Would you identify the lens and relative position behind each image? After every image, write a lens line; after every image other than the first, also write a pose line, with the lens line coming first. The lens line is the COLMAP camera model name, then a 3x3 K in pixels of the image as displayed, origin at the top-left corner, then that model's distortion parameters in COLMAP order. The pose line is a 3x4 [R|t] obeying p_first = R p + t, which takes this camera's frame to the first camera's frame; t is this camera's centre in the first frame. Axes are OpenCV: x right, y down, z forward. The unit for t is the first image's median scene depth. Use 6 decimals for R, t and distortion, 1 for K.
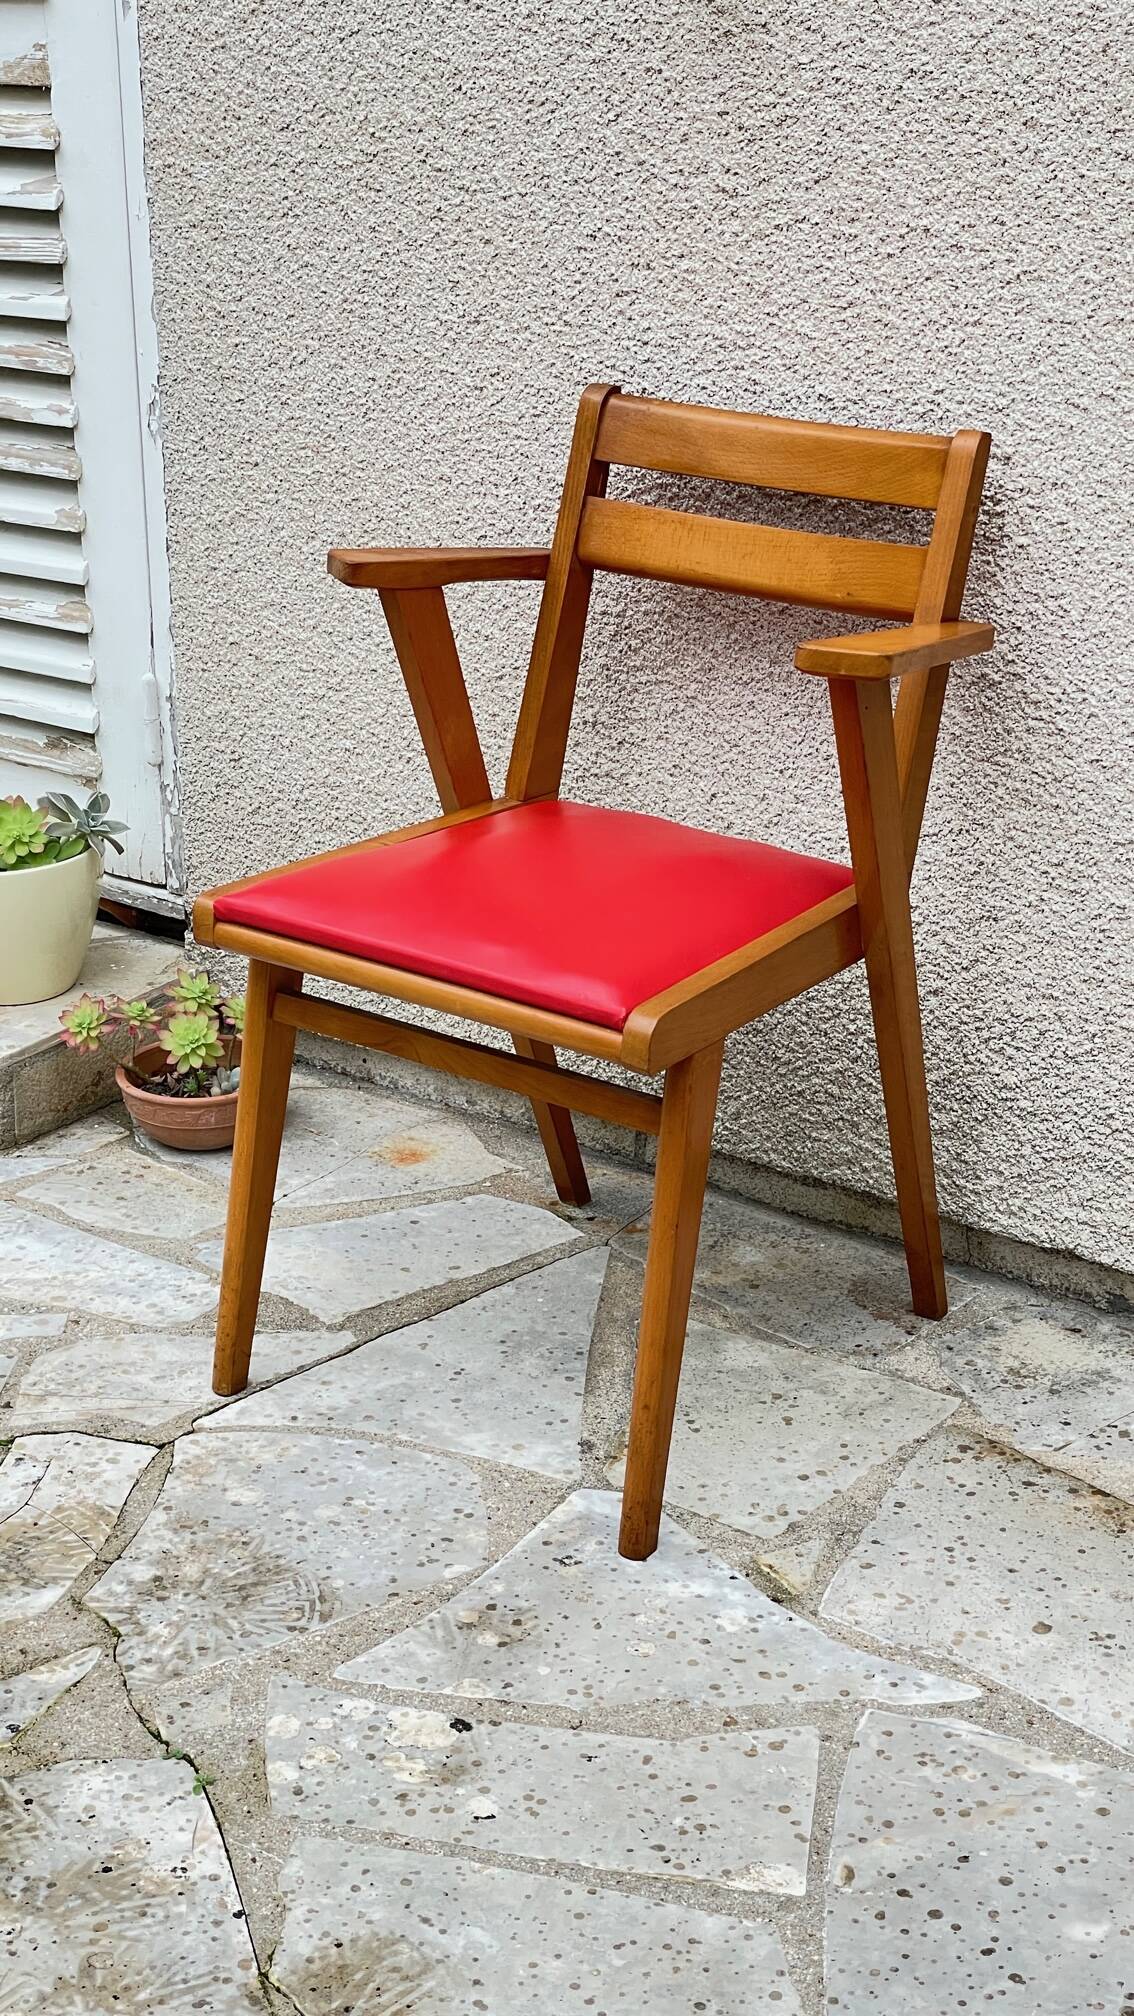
lens RADIAL K [[2994.6, 0, 535.1], [0, 2994.6, 987.2], [0, 0, 1]] dist [0.090992, 0.000000]
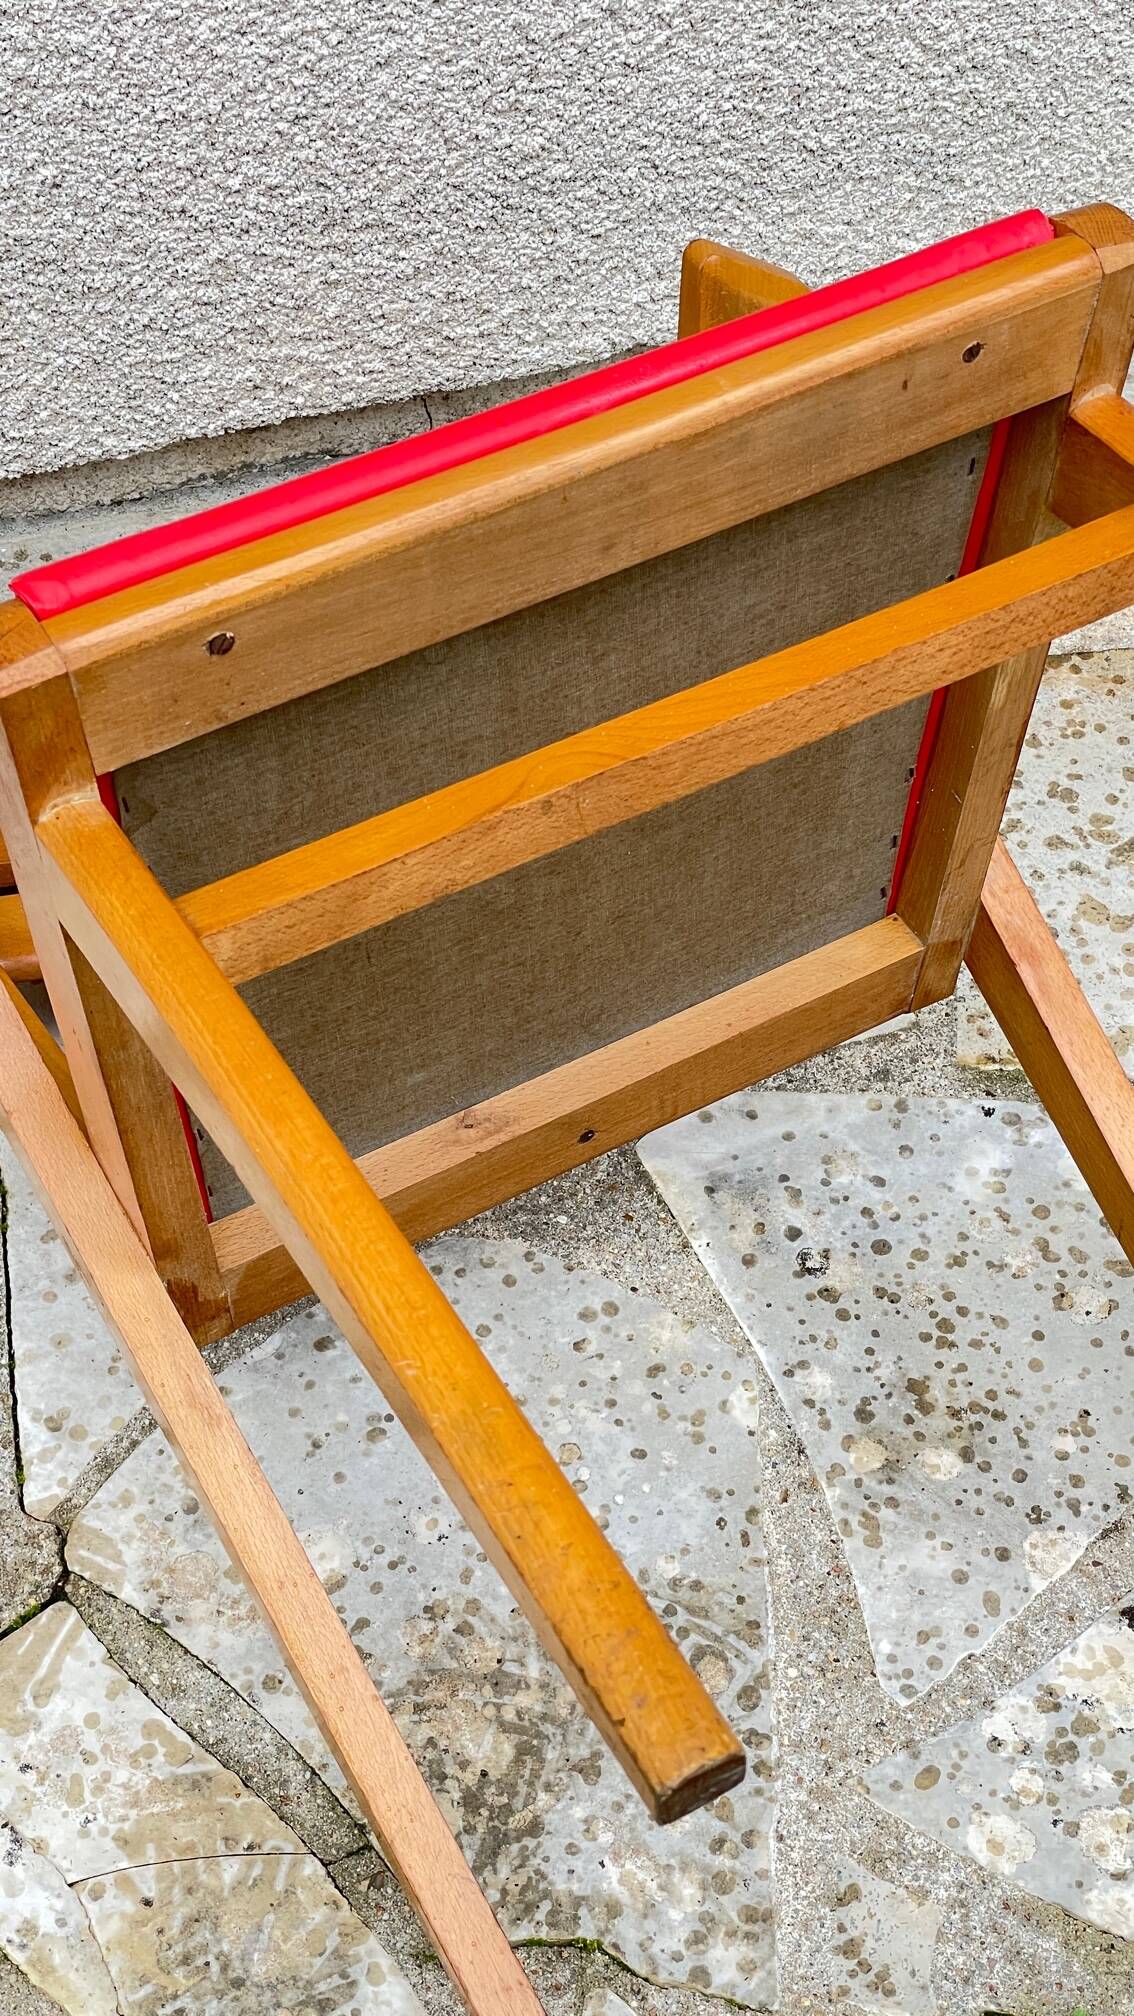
lens RADIAL K [[2994.6, 0, 539.6], [0, 2994.6, 1019.4], [0, 0, 1]] dist [0.090992, 0.000000]
pose [[0.560389, -0.632960, 0.534159, -0.284254], [0.281254, 0.752049, 0.596087, -0.203752], [-0.779013, -0.183806, 0.599462, 0.619281]]
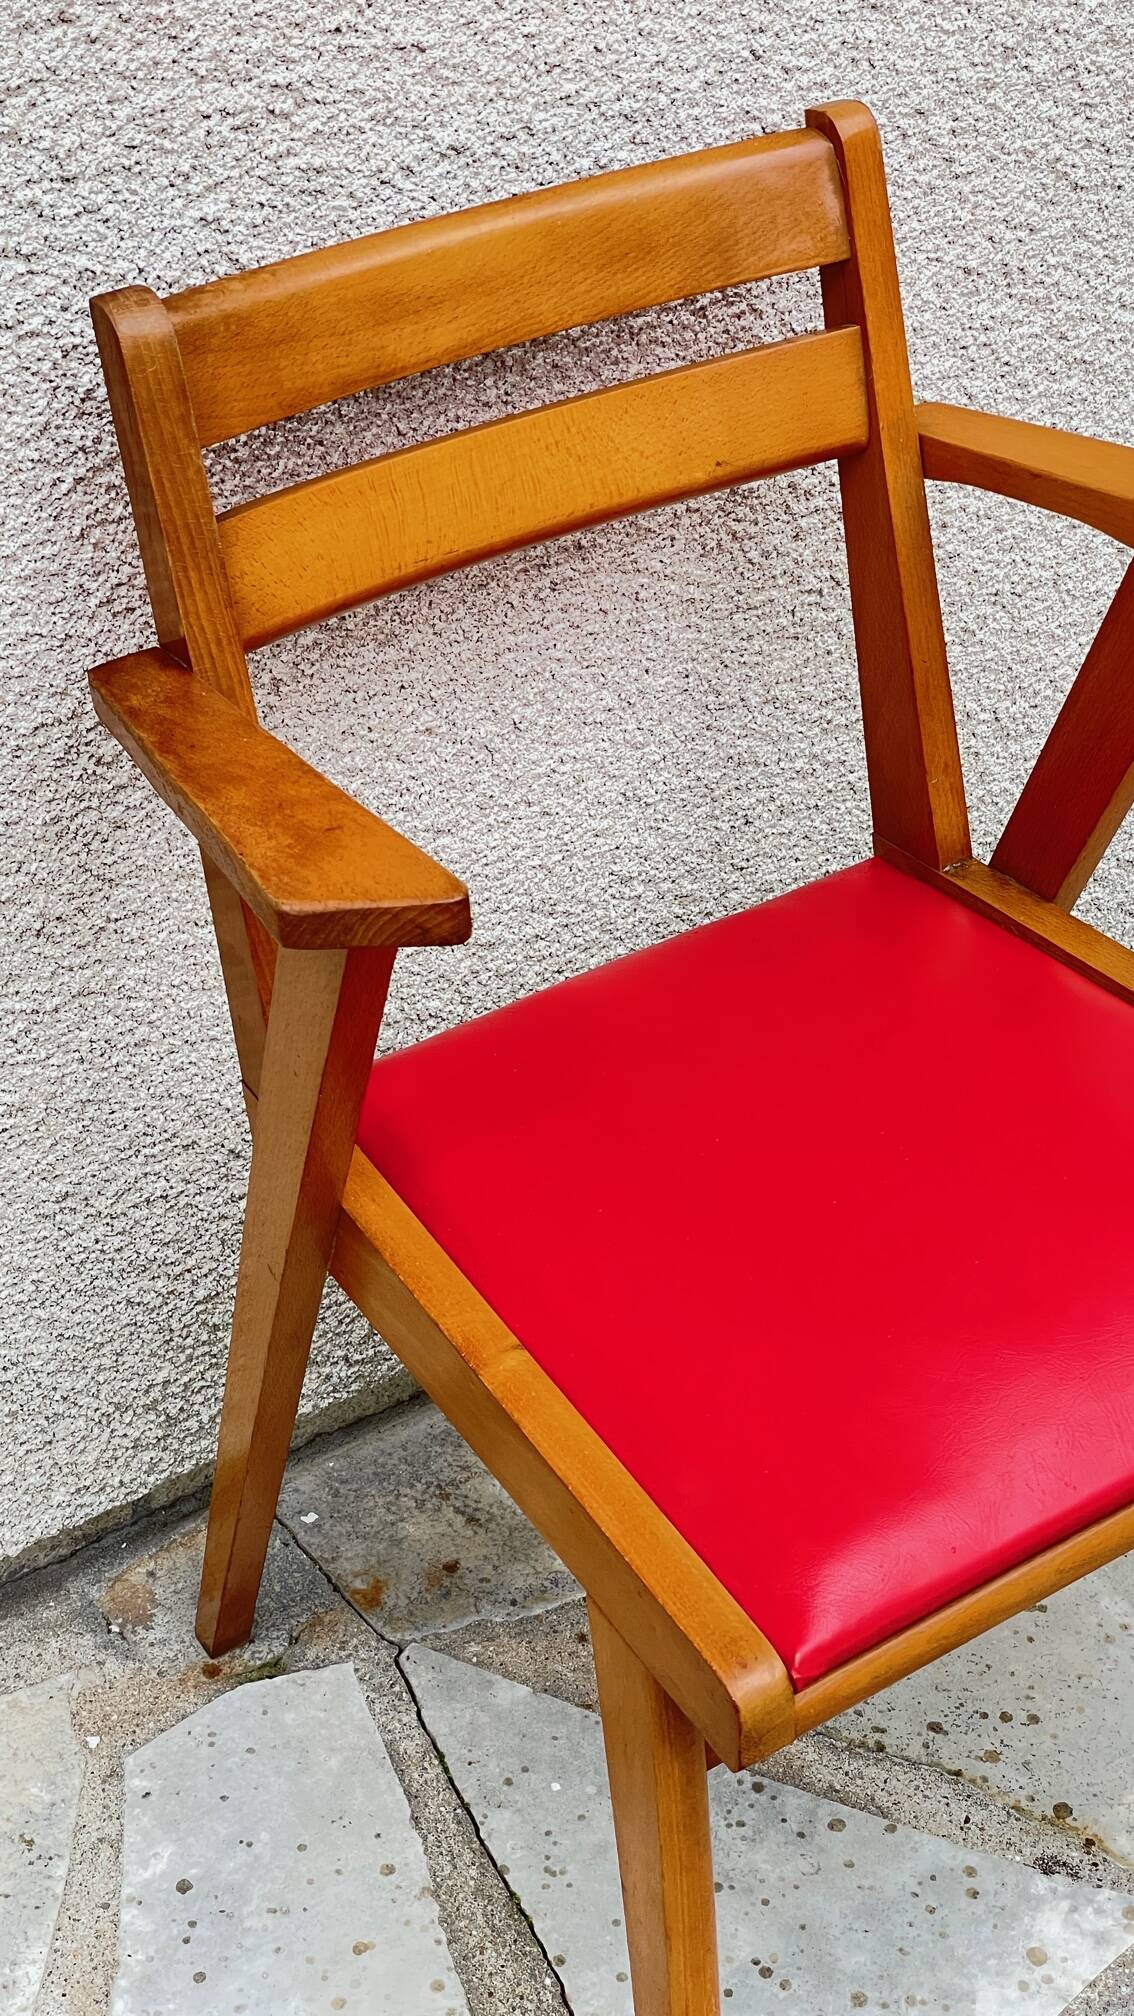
lens RADIAL K [[2994.6, 0, 536.2], [0, 2994.6, 984.1], [0, 0, 1]] dist [0.090992, 0.000000]
pose [[0.321878, -0.566874, 0.758320, -0.376325], [0.342087, 0.816469, 0.465140, -0.314556], [-0.882820, 0.109693, 0.456723, 0.759130]]
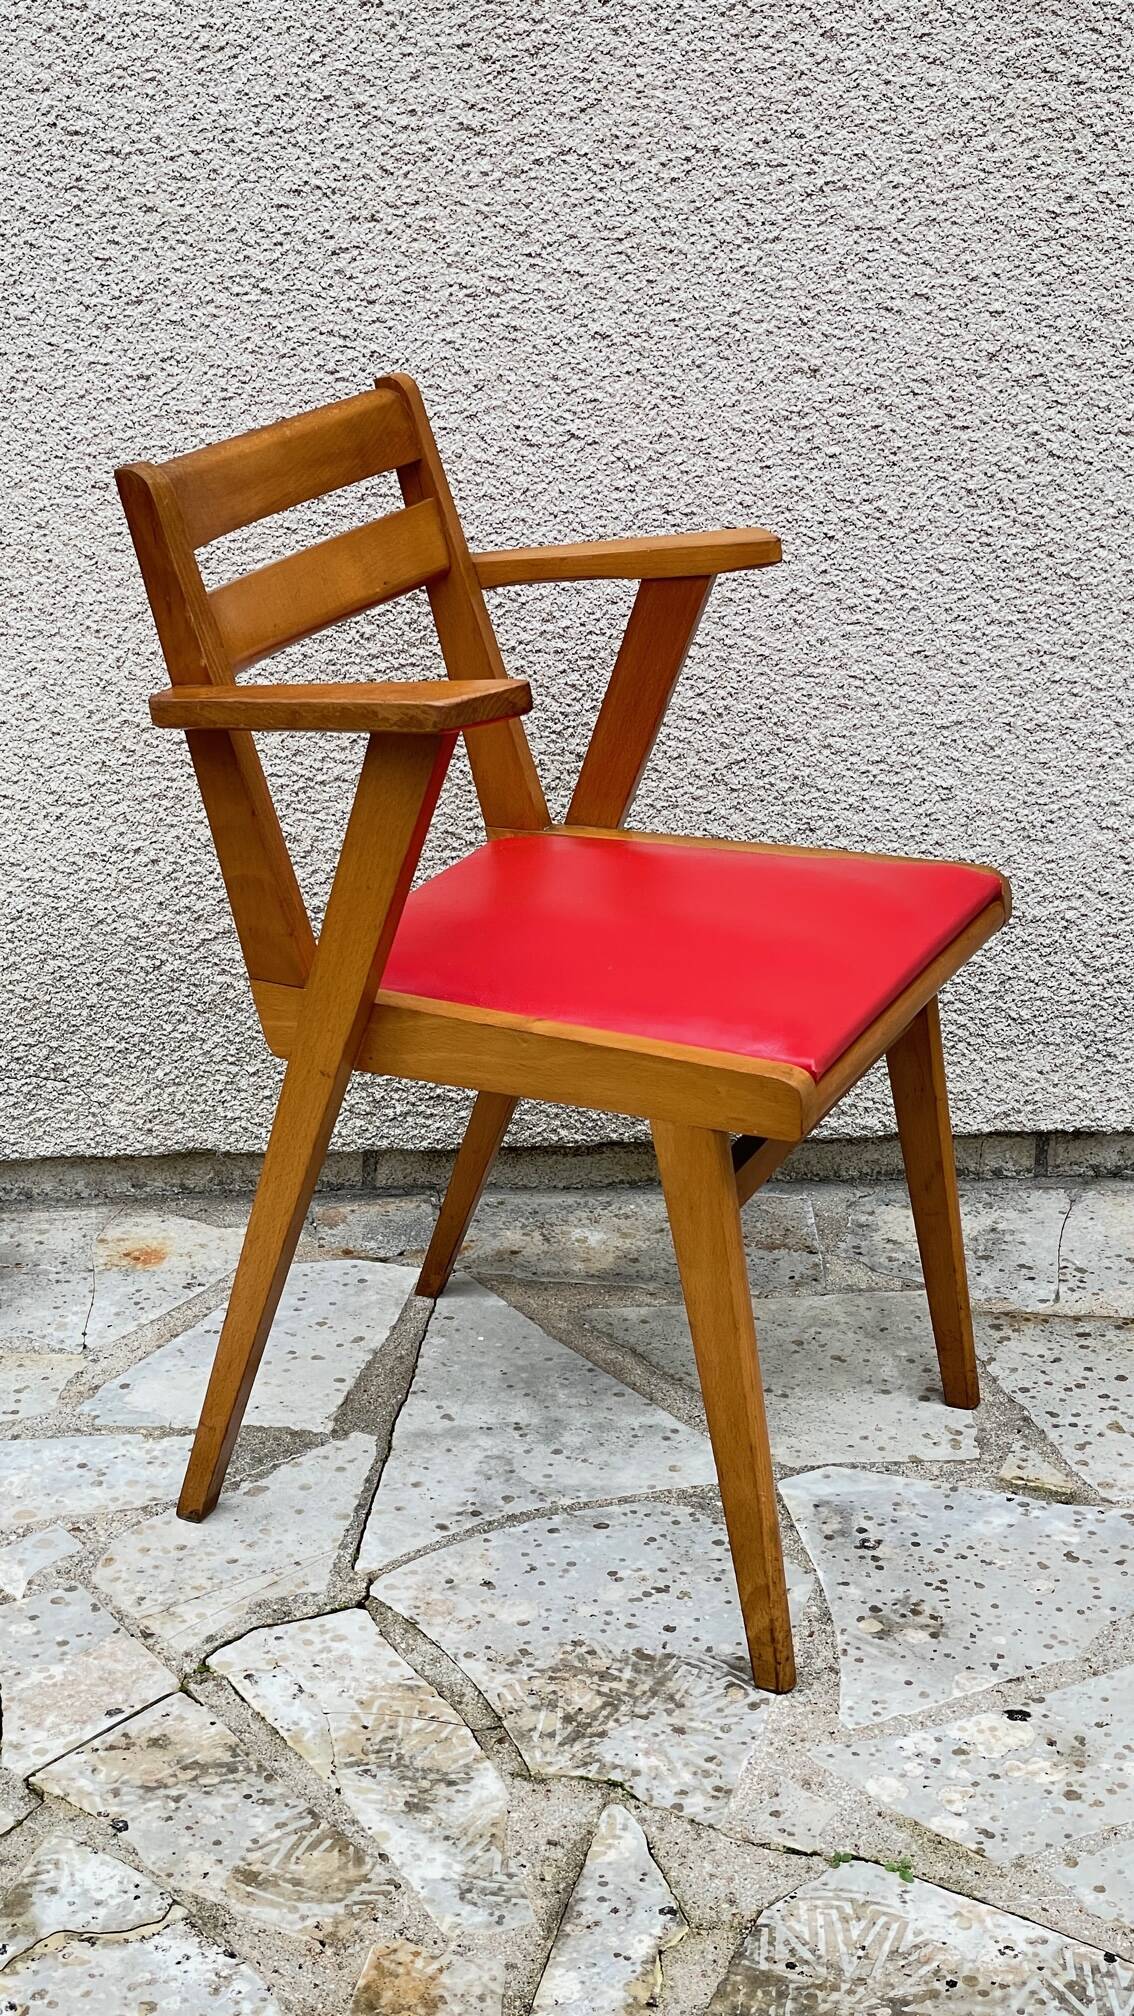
lens RADIAL K [[2994.6, 0, 530.5], [0, 2994.6, 996.3], [0, 0, 1]] dist [0.090992, 0.000000]
pose [[0.764845, -0.233912, 0.600248, -0.546775], [0.234045, 0.968980, 0.079381, -0.071729], [-0.600196, 0.079770, 0.795865, 0.260004]]
